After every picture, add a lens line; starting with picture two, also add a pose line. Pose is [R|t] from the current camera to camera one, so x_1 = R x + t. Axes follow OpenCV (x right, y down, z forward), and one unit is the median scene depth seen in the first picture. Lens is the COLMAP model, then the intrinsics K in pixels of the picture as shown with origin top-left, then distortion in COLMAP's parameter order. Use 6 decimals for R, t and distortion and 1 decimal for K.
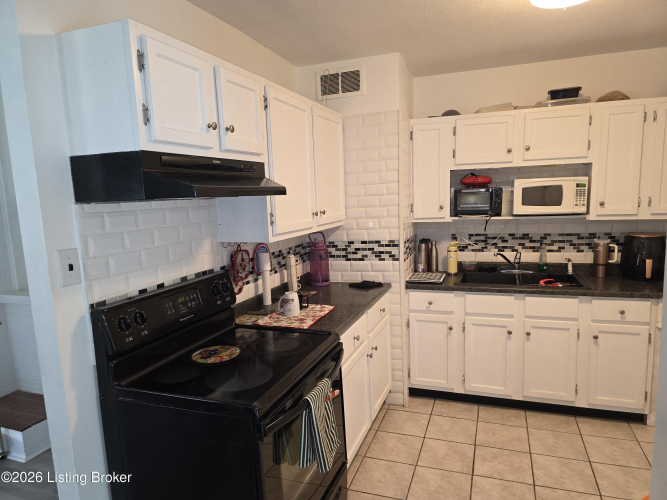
lens RADIAL K [[446.2, 0, 326.5], [0, 446.2, 260.2], [0, 0, 1]] dist [0.072449, -0.079639]
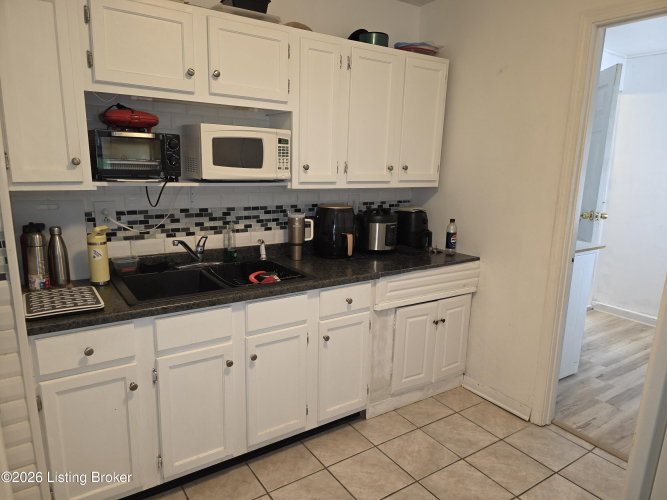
lens RADIAL K [[453.1, 0, 344.3], [0, 453.1, 258.4], [0, 0, 1]] dist [0.071416, -0.088469]
pose [[0.569286, -0.120547, 0.813254, -0.011562], [0.074220, 0.992688, 0.095190, -0.036214], [-0.818783, 0.006170, 0.574070, 0.461921]]
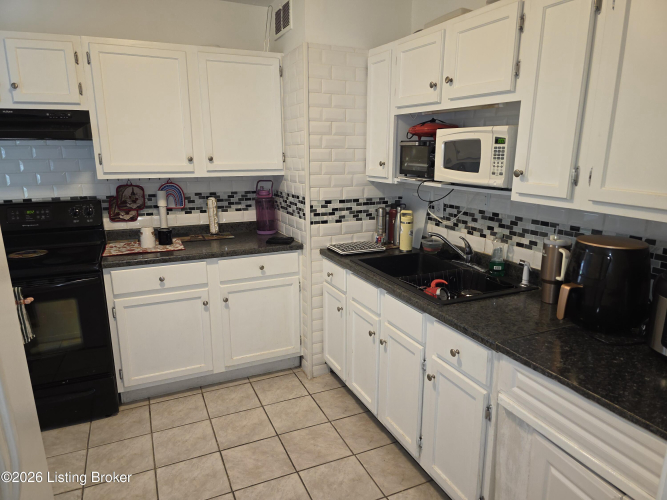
lens RADIAL K [[446.4, 0, 333.2], [0, 446.4, 256.3], [0, 0, 1]] dist [0.007195, 0.000679]
pose [[0.709456, 0.207021, -0.673657, 0.788476], [-0.133267, 0.978045, 0.160213, -0.075837], [0.692035, -0.023888, 0.721469, 0.388804]]
